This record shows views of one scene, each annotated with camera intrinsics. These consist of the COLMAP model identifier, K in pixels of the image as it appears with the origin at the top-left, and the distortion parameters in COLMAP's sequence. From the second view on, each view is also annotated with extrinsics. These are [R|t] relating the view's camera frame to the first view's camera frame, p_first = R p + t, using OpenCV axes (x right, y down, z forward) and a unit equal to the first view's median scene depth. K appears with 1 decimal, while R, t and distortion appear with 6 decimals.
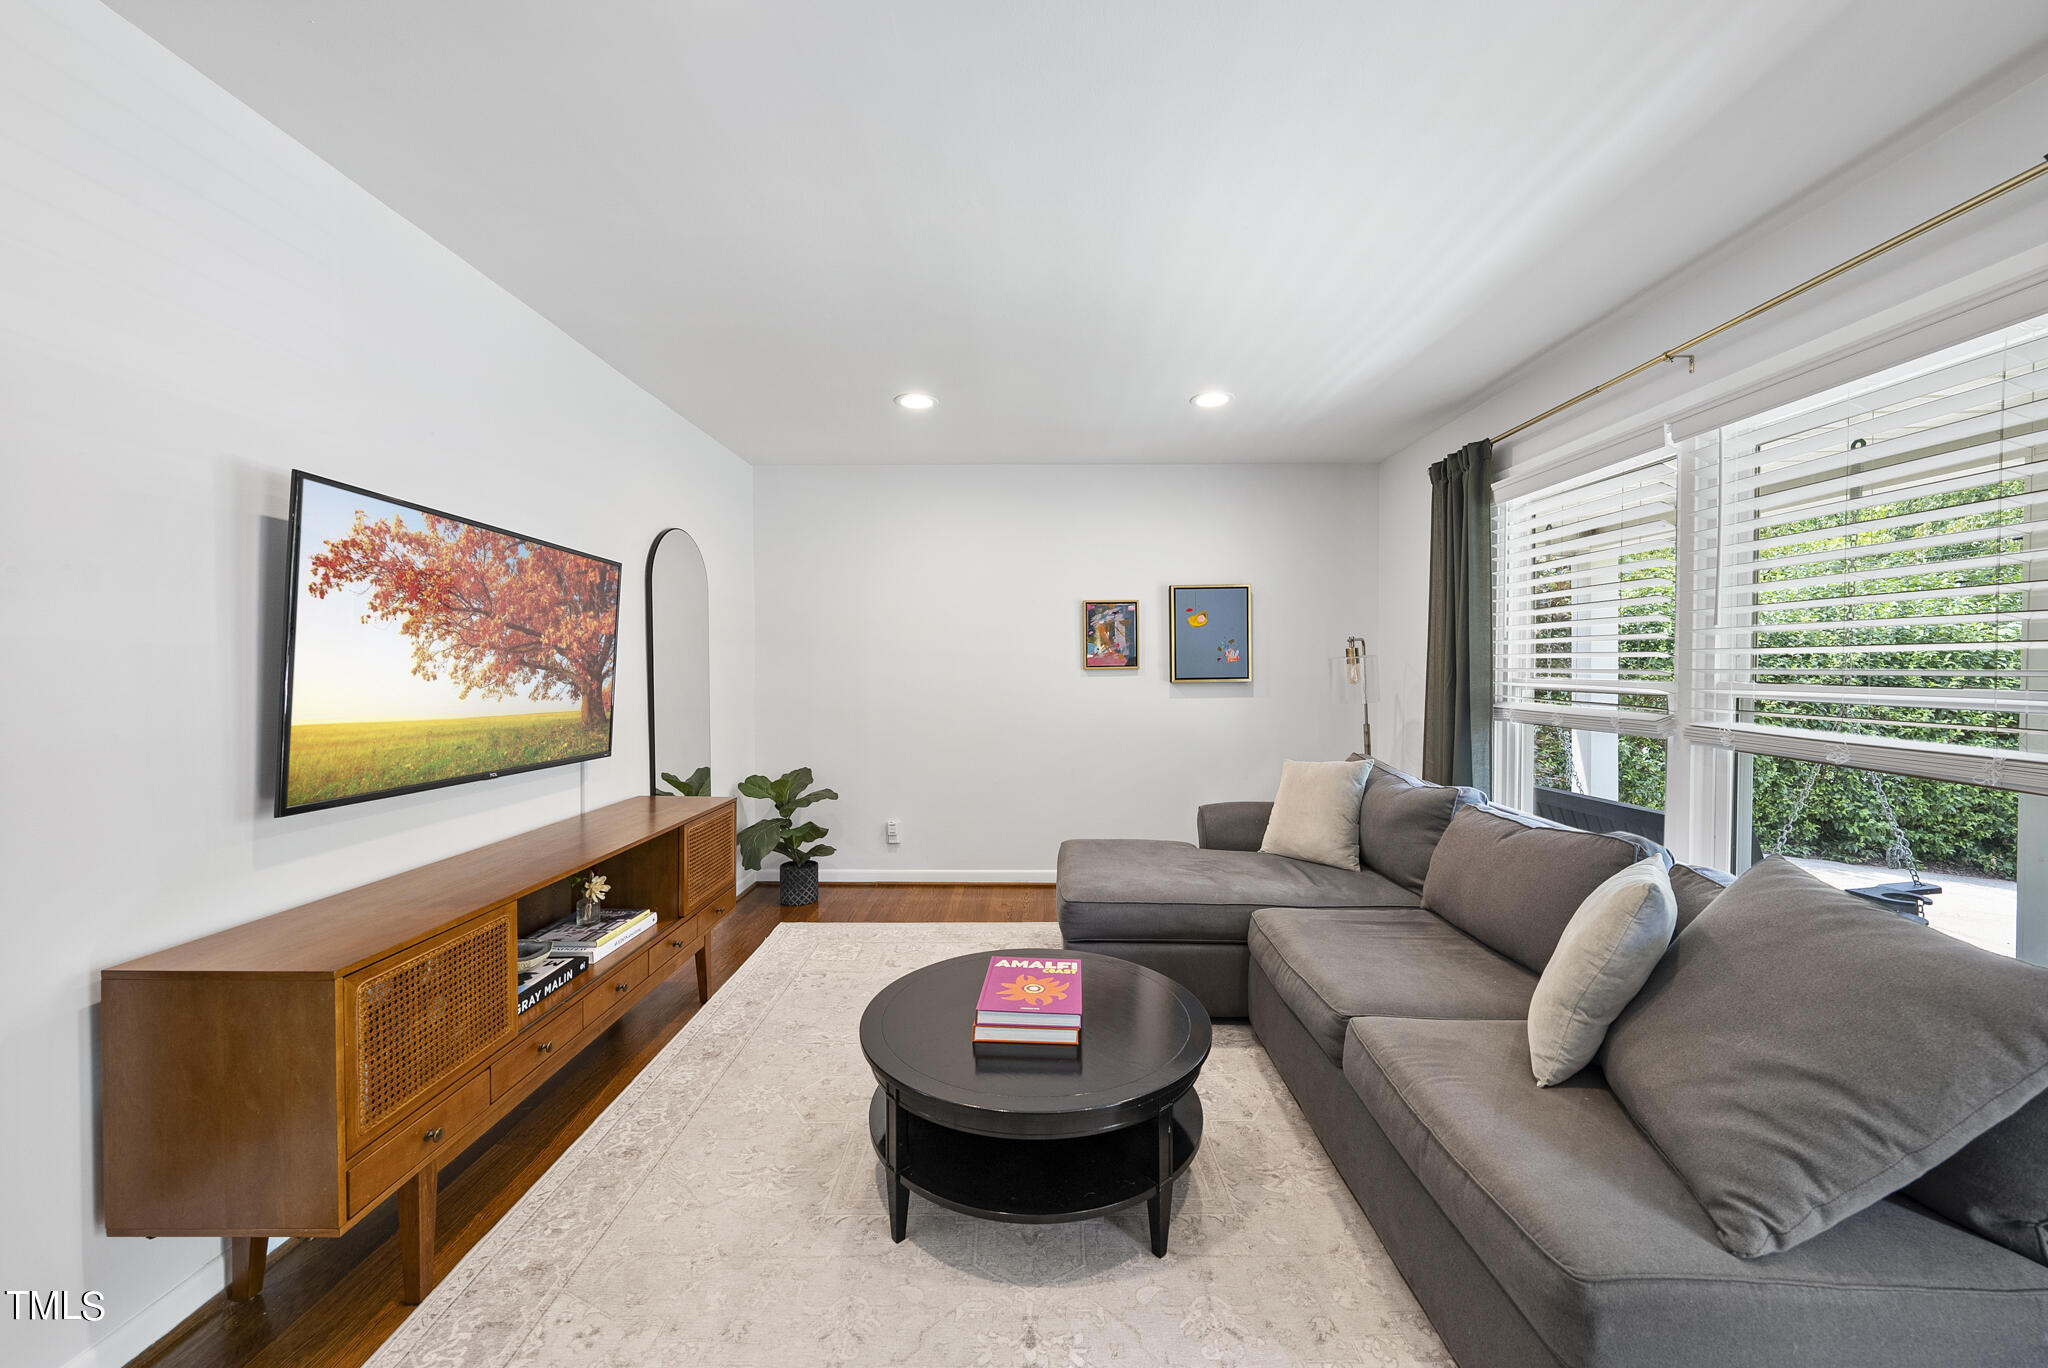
lens RADIAL K [[745.2, 0, 1025.5], [0, 745.2, 673.0], [0, 0, 1]] dist [0.001600, -0.000547]
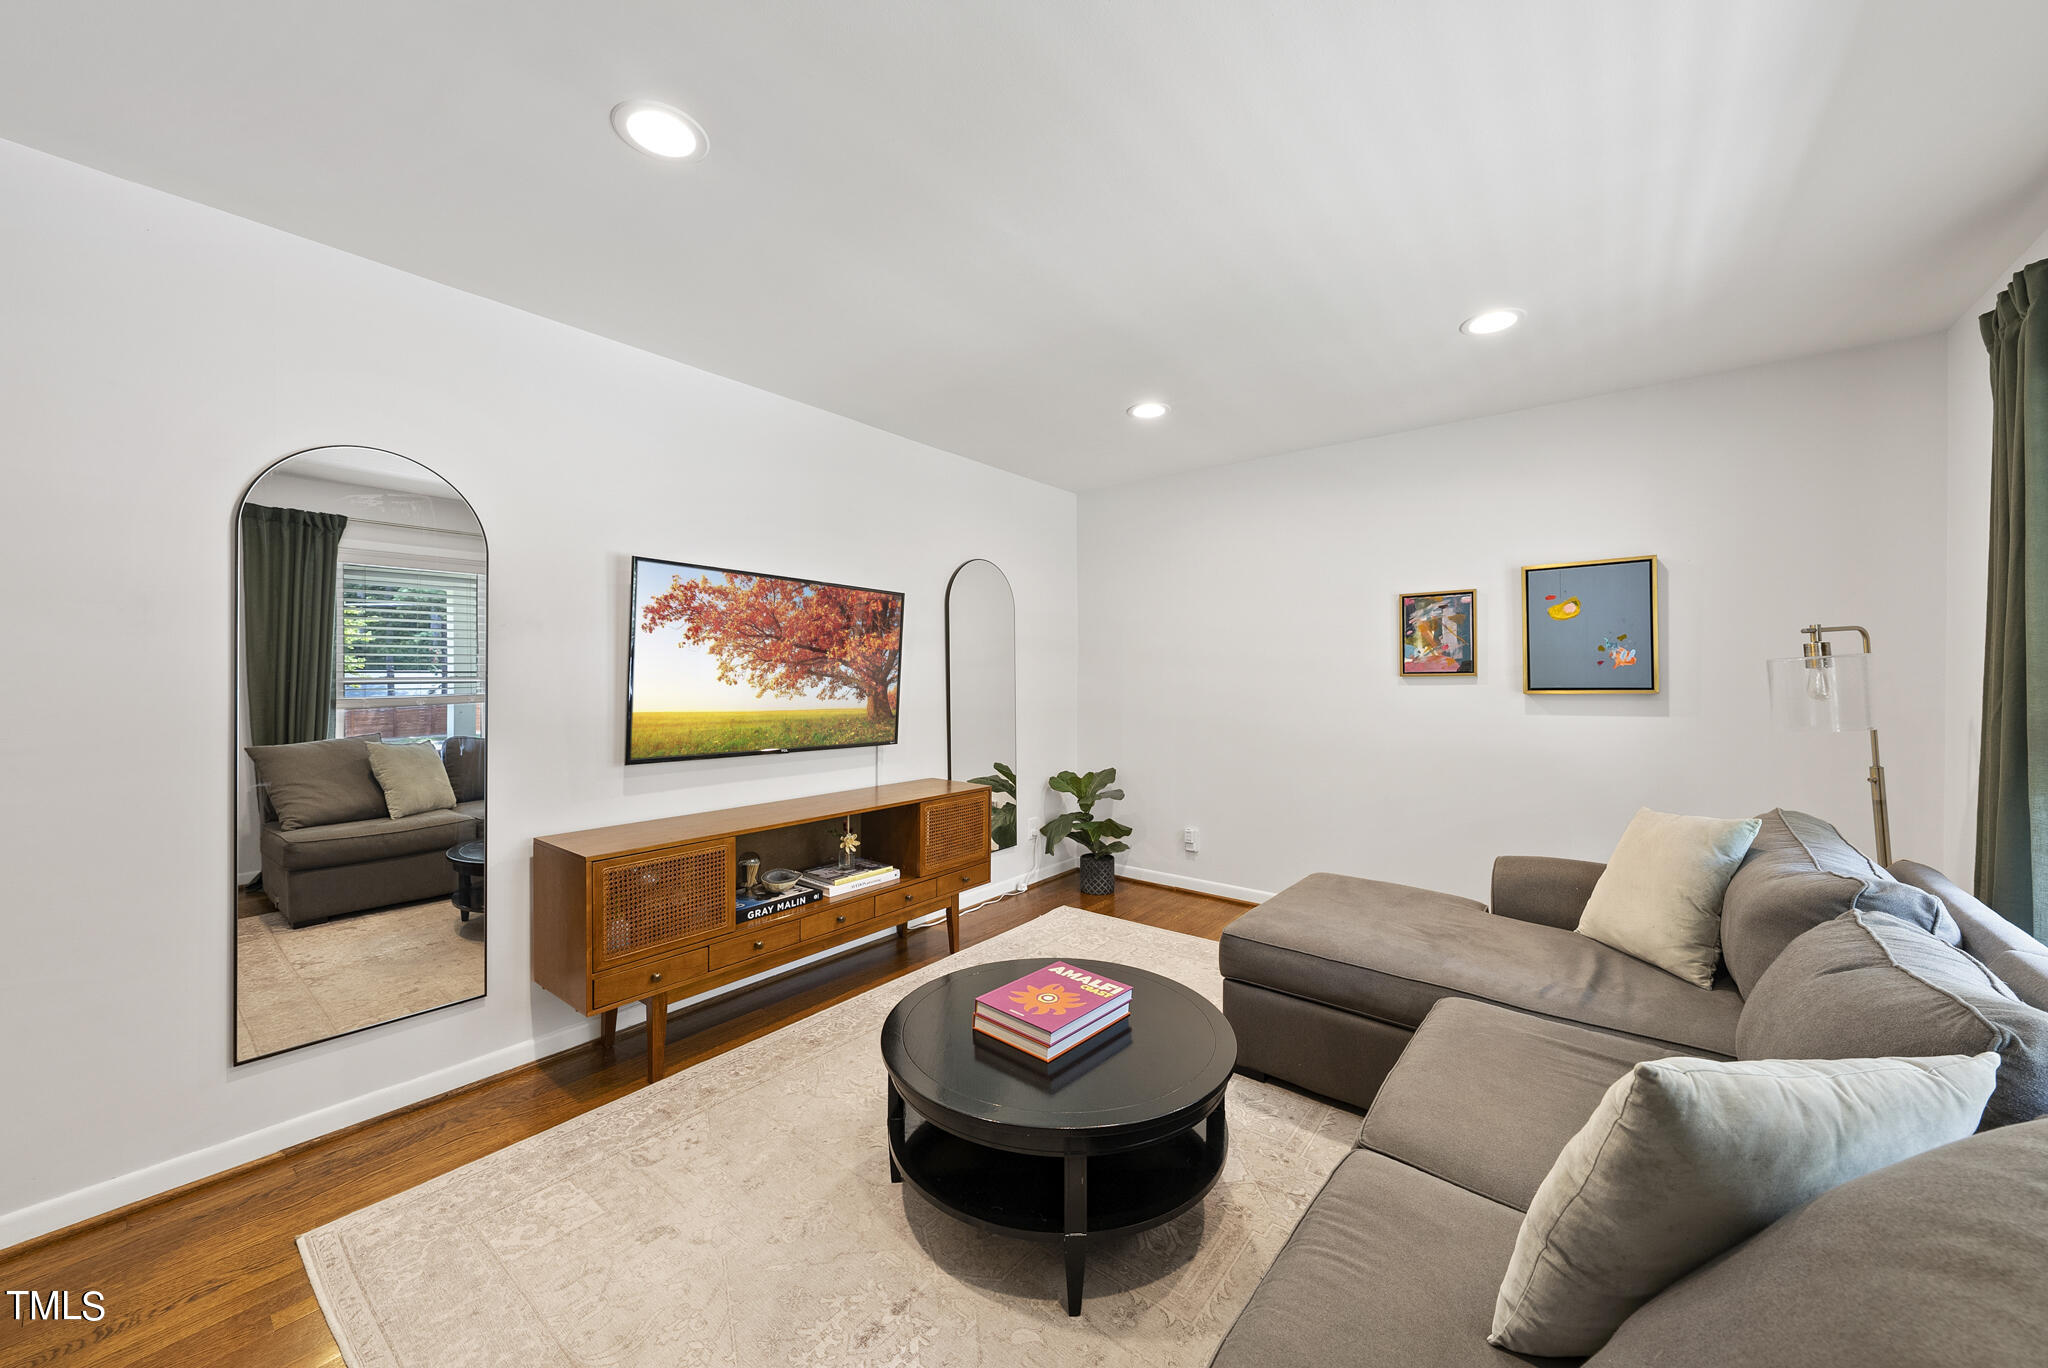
lens RADIAL K [[745.2, 0, 1067.5], [0, 745.2, 678.9], [0, 0, 1]] dist [0.001600, -0.000547]
pose [[0.789179, 0.001690, -0.614161, 0.493721], [-0.002857, 0.999995, -0.000919, -0.000750], [0.614157, 0.002480, 0.789180, 0.178841]]
